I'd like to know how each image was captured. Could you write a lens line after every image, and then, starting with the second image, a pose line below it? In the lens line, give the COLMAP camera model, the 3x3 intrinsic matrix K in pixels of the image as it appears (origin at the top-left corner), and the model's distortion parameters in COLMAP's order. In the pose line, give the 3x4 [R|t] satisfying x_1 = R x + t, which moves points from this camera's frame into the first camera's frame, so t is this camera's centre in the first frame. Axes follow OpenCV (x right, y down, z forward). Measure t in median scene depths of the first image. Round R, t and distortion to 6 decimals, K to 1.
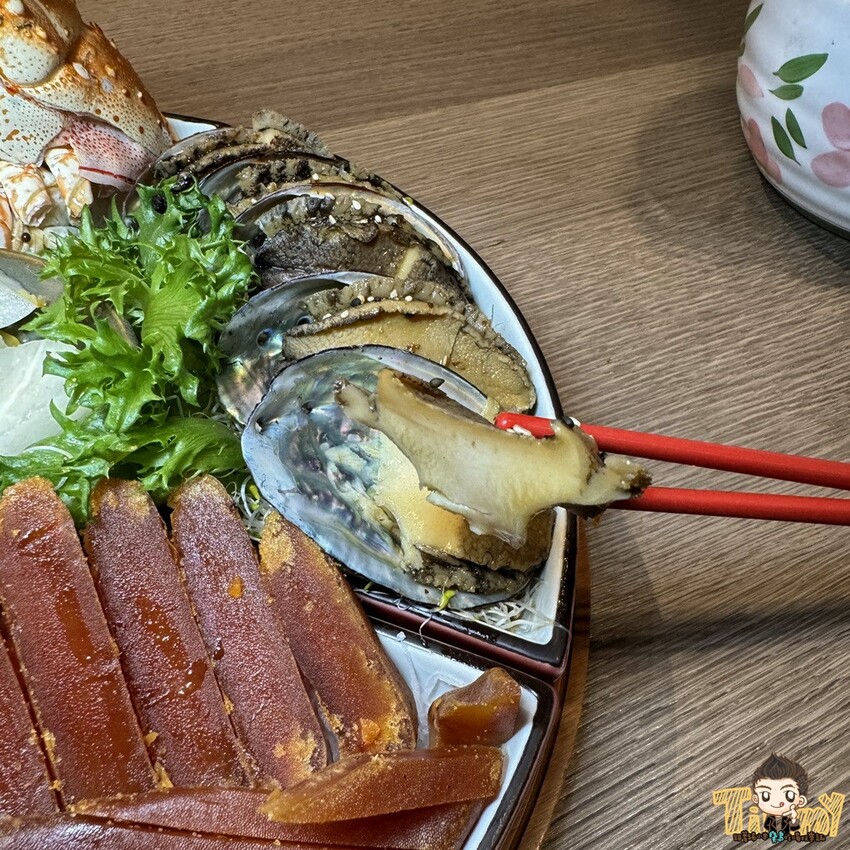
lens RADIAL K [[836.7, 0, 425.0], [0, 836.7, 425.0], [0, 0, 1]] dist [0.006030, -0.005338]
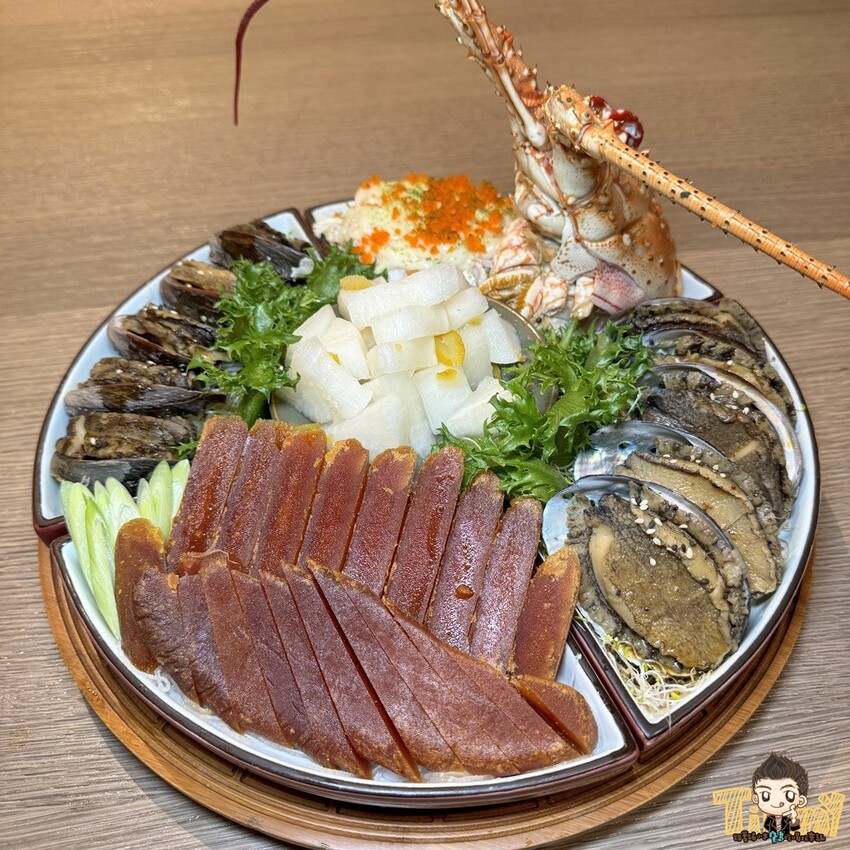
lens RADIAL K [[856.5, 0, 420.5], [0, 856.5, 437.0], [0, 0, 1]] dist [0.261578, 0.000695]
pose [[0.699168, 0.502057, -0.509022, 0.260510], [-0.518795, 0.846151, 0.121981, -0.091834], [0.491951, 0.178793, 0.852067, -0.394476]]
